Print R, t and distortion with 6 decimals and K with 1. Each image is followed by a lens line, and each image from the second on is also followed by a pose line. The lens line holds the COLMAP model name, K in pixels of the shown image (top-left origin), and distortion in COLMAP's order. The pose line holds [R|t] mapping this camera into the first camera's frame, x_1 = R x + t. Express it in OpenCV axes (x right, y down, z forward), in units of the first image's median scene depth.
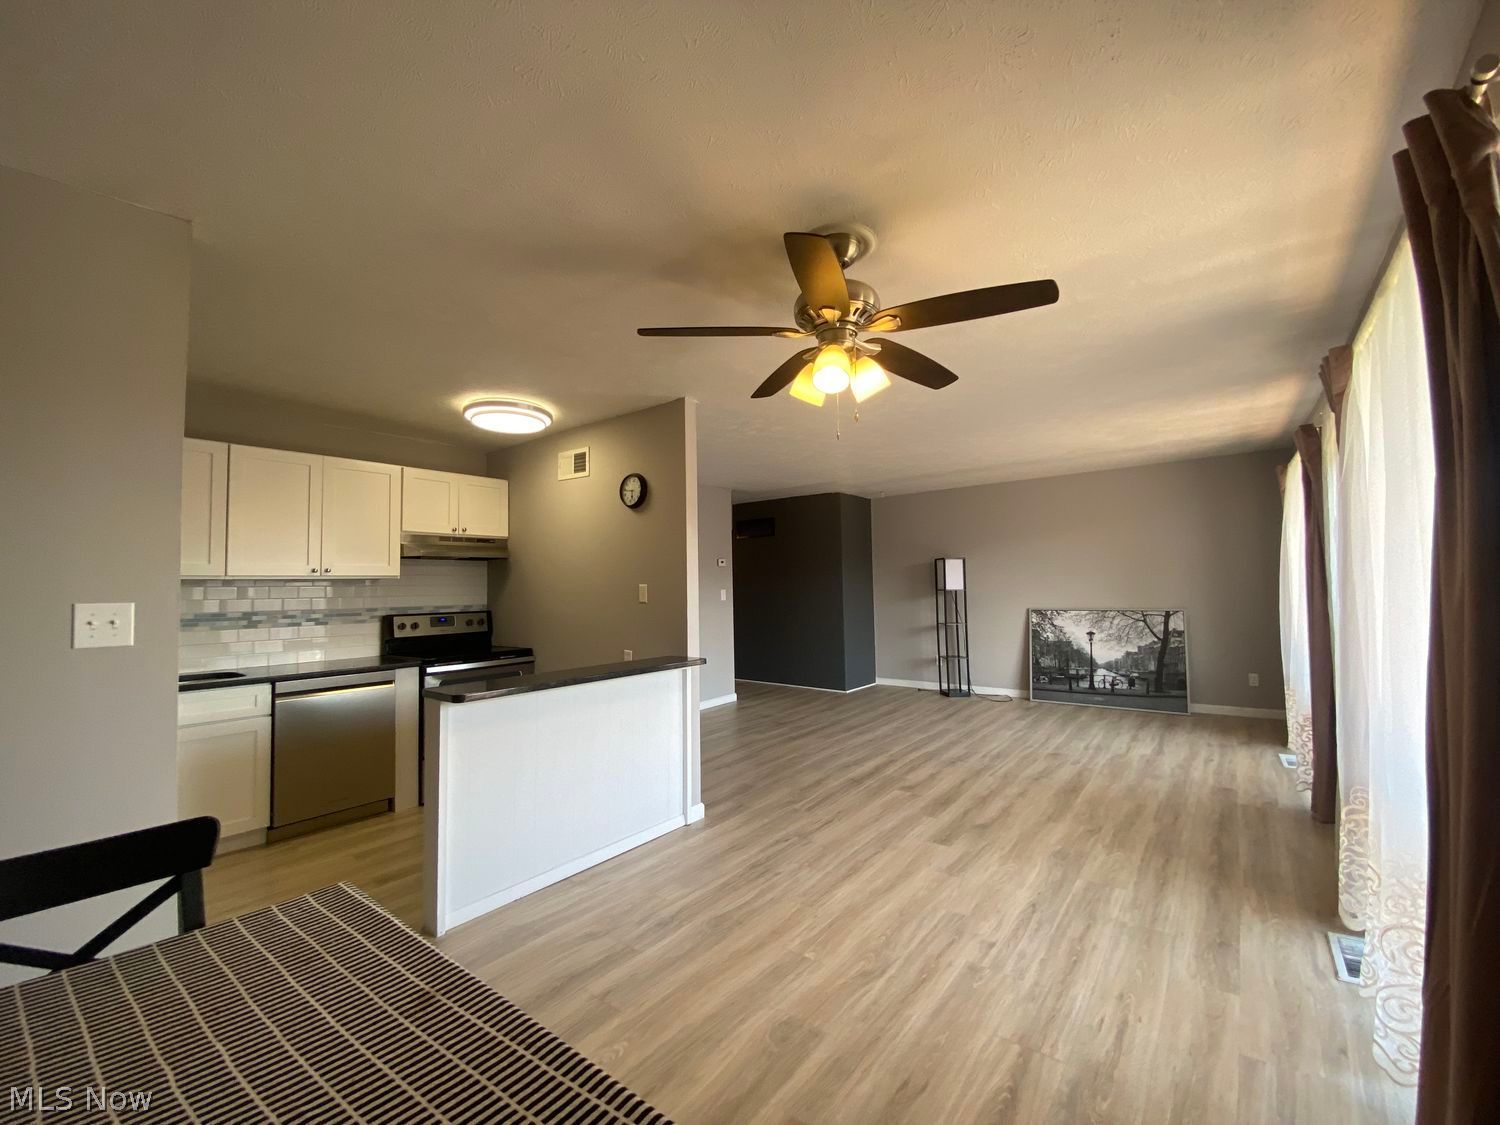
lens RADIAL K [[599.5, 0, 746.5], [0, 599.5, 560.6], [0, 0, 1]] dist [0.038162, -0.039179]
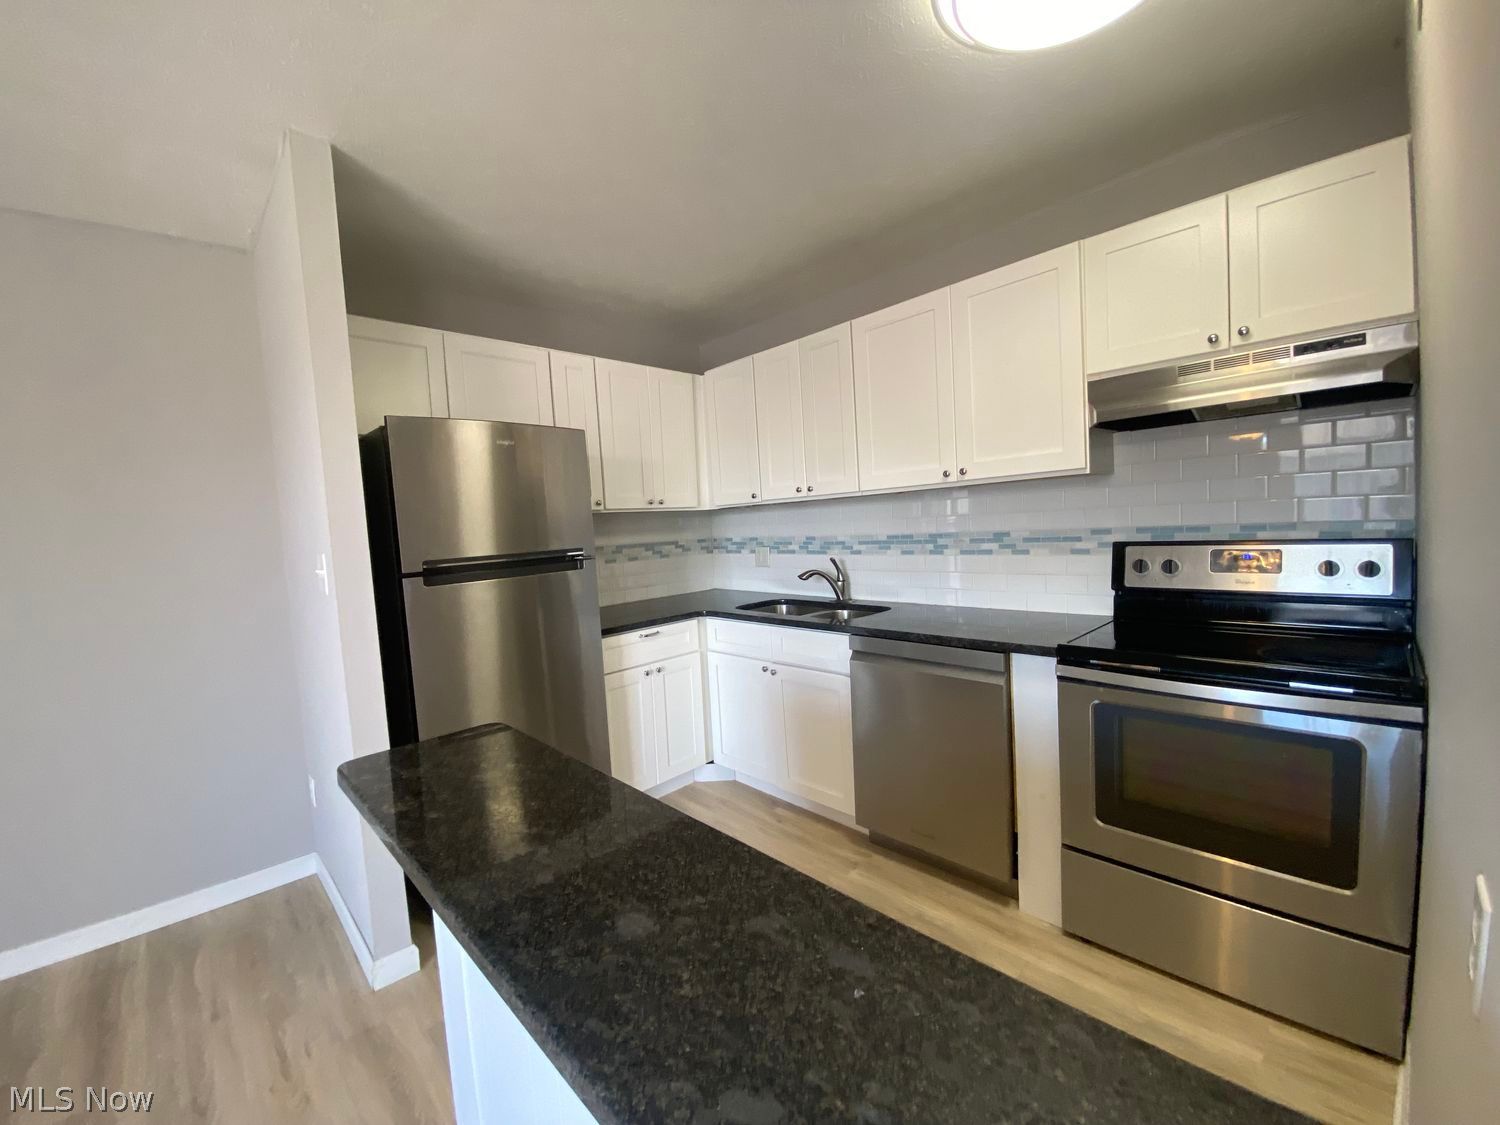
lens RADIAL K [[602.3, 0, 747.6], [0, 602.3, 560.1], [0, 0, 1]] dist [0.022771, -0.023571]
pose [[-0.136159, 0.086274, -0.986923, -0.037753], [0.103322, 0.992005, 0.072464, 0.039051], [0.985284, -0.092105, -0.143984, 0.859883]]
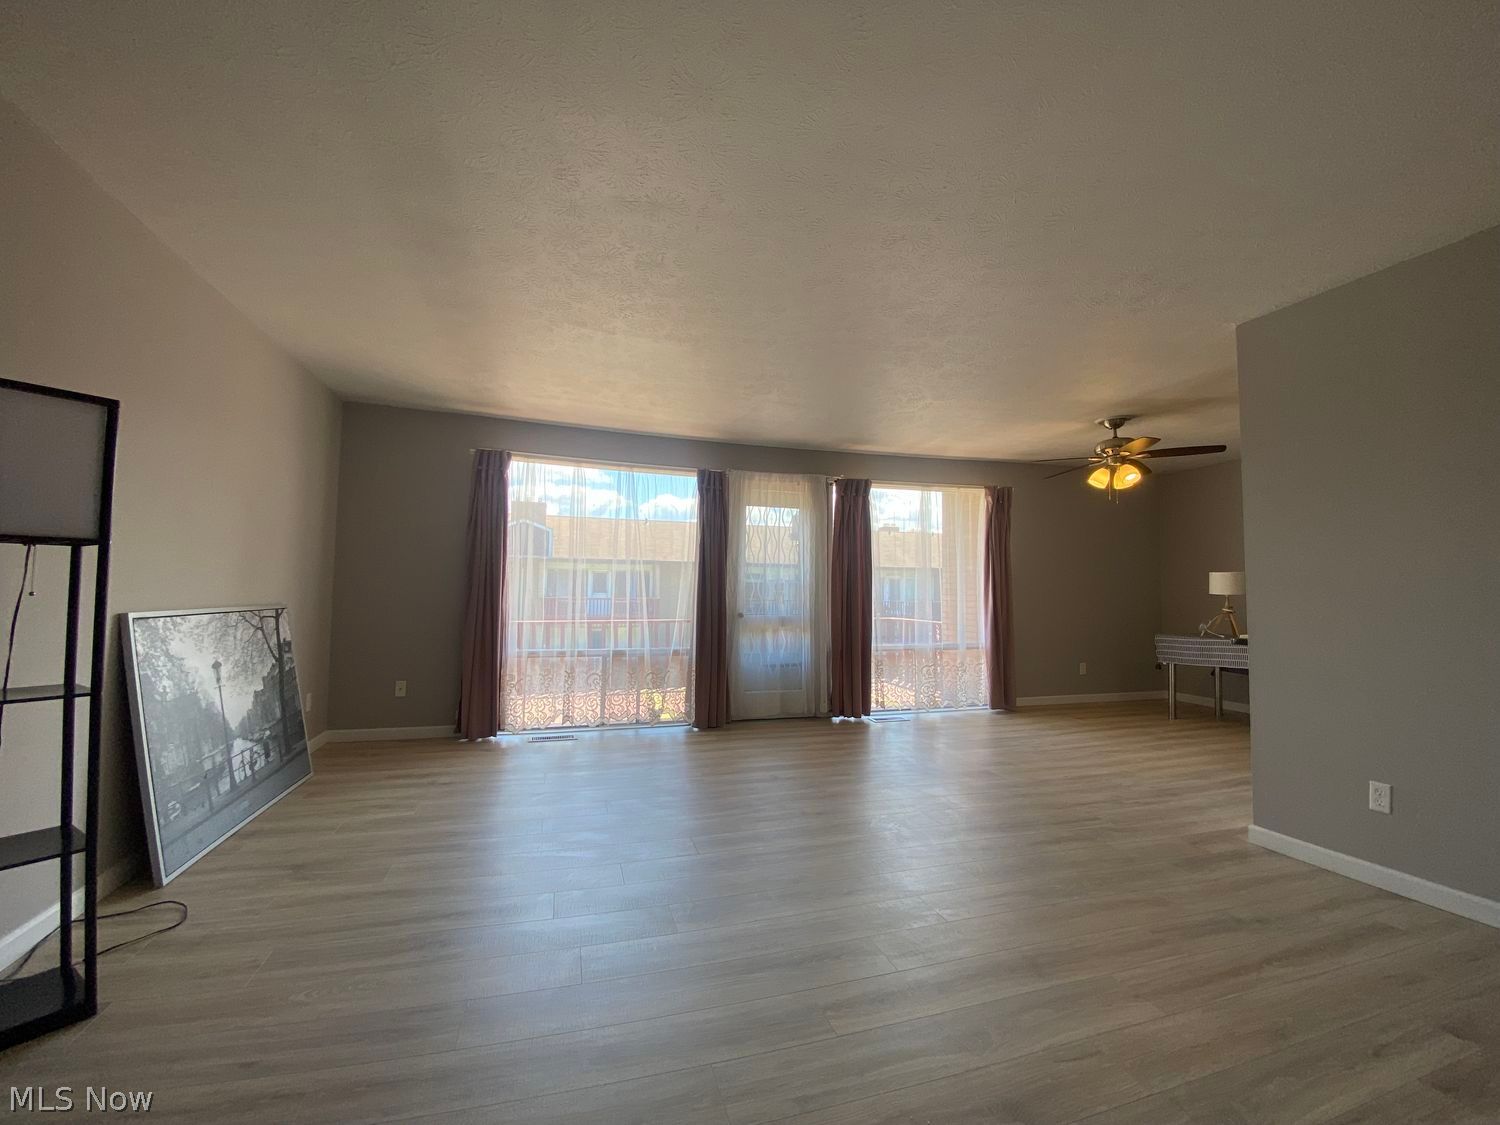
lens RADIAL K [[602.3, 0, 747.6], [0, 602.3, 560.1], [0, 0, 1]] dist [0.022771, -0.023571]
pose [[-0.820360, 0.038585, 0.570545, 0.003632], [-0.018345, 0.995432, -0.093698, 0.133387], [-0.571554, -0.087333, -0.815904, 1.943055]]
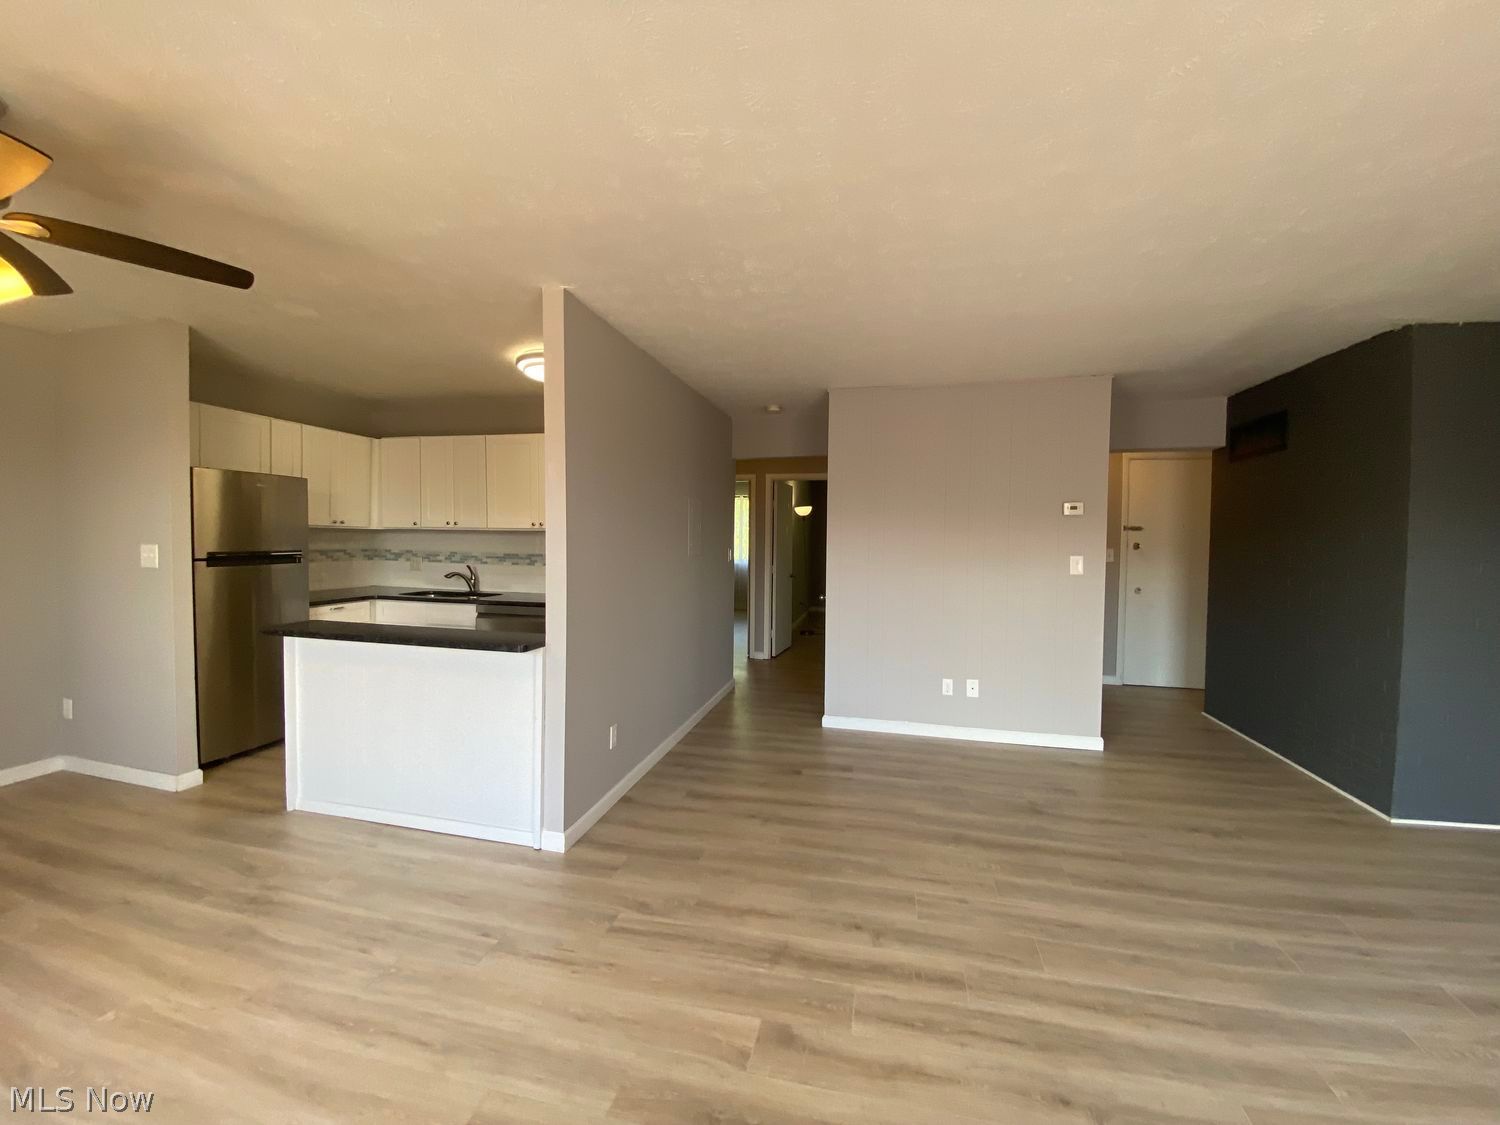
lens RADIAL K [[612.9, 0, 755.0], [0, 612.9, 563.8], [0, 0, 1]] dist [0.023838, -0.020772]
pose [[0.425602, 0.059952, -0.902922, 0.663045], [0.017651, 0.997063, 0.074522, 0.012046], [0.904738, -0.047654, 0.423294, 0.853473]]
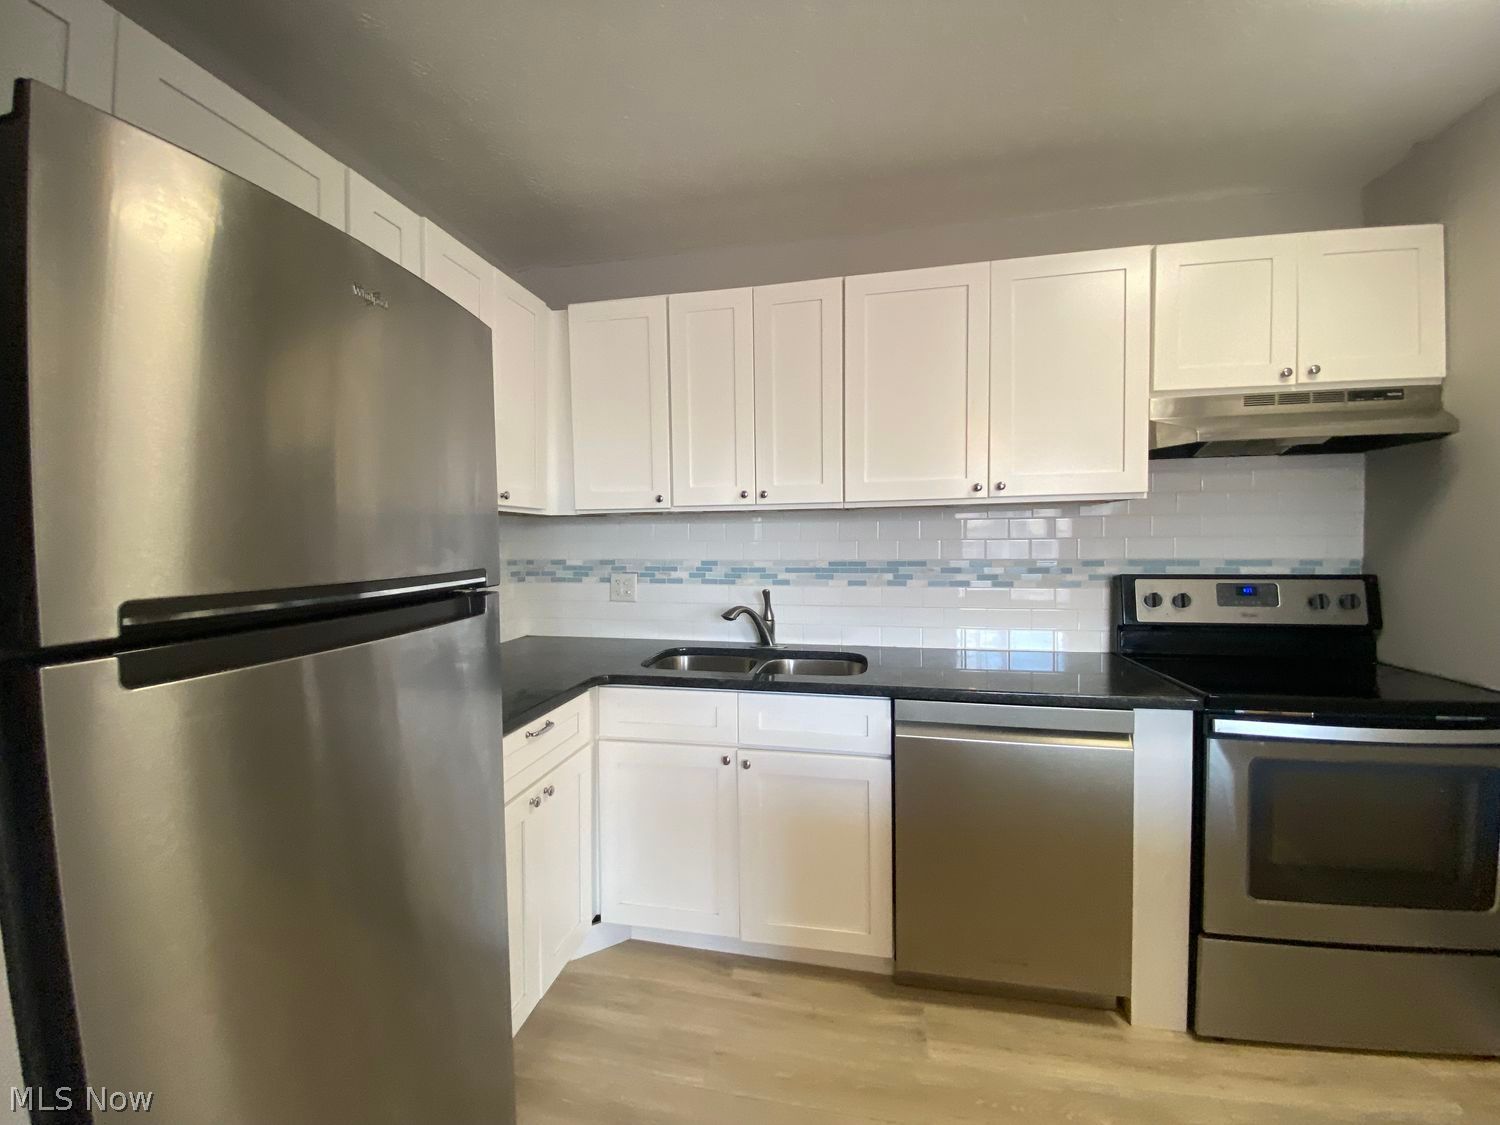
lens RADIAL K [[602.3, 0, 747.6], [0, 602.3, 560.1], [0, 0, 1]] dist [0.022771, -0.023571]
pose [[0.439674, 0.042189, -0.897166, -0.322039], [0.043785, 0.996702, 0.068328, 0.034822], [0.897089, -0.069324, 0.436377, 0.576736]]
